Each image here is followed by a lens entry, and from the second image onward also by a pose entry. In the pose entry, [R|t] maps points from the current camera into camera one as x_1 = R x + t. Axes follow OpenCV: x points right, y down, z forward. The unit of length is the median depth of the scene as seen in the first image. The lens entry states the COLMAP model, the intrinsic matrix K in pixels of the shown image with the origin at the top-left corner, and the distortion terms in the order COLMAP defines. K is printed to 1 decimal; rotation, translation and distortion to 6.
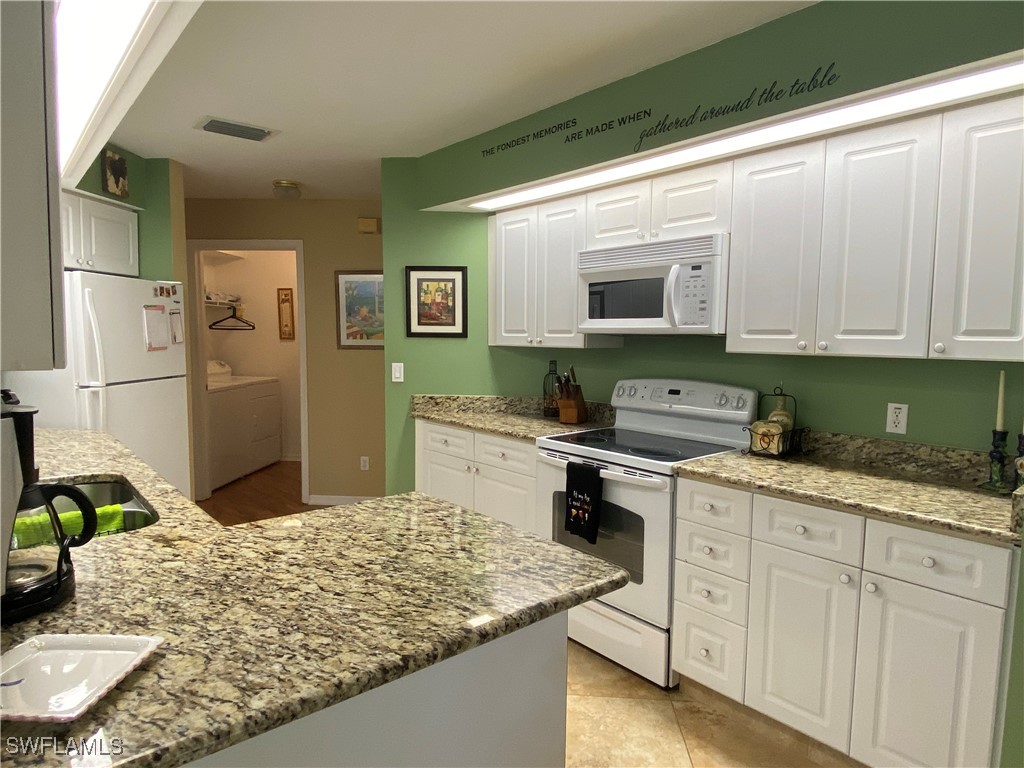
lens RADIAL K [[596.8, 0, 512.5], [0, 596.8, 387.4], [0, 0, 1]] dist [0.007717, -0.000051]
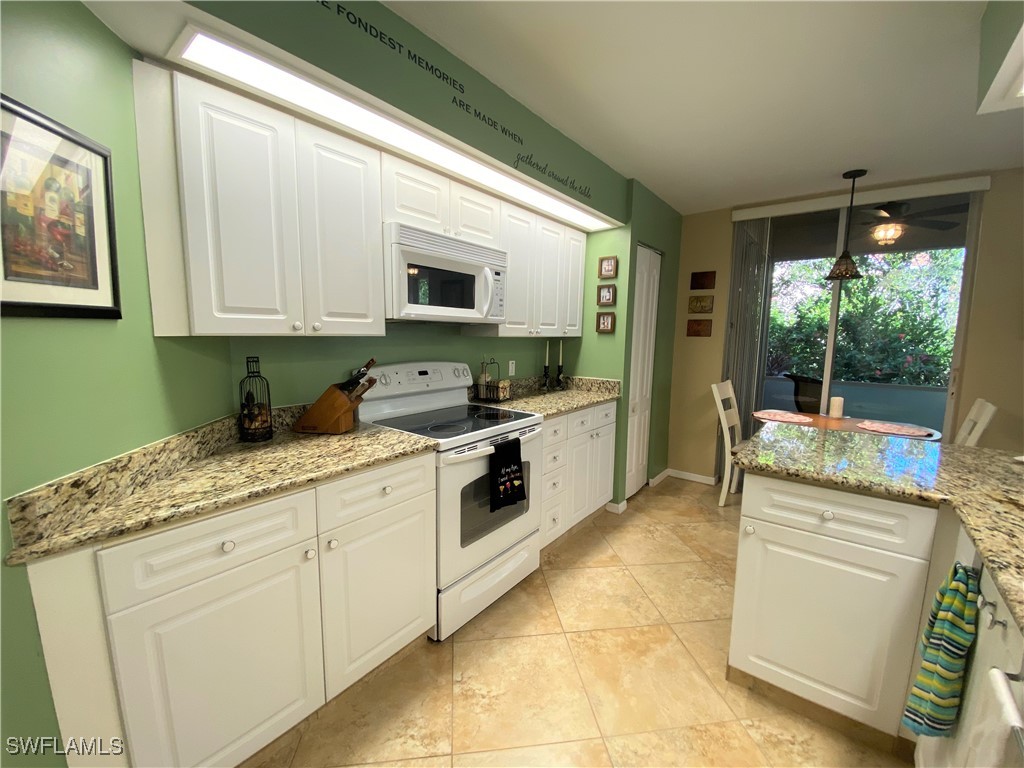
lens RADIAL K [[420.7, 0, 513.0], [0, 420.7, 382.3], [0, 0, 1]] dist [0.000369, -0.001540]
pose [[-0.187066, -0.138147, 0.972585, -0.602660], [0.057454, 0.986829, 0.151220, -0.095102], [-0.980666, 0.084167, -0.176665, 1.087223]]
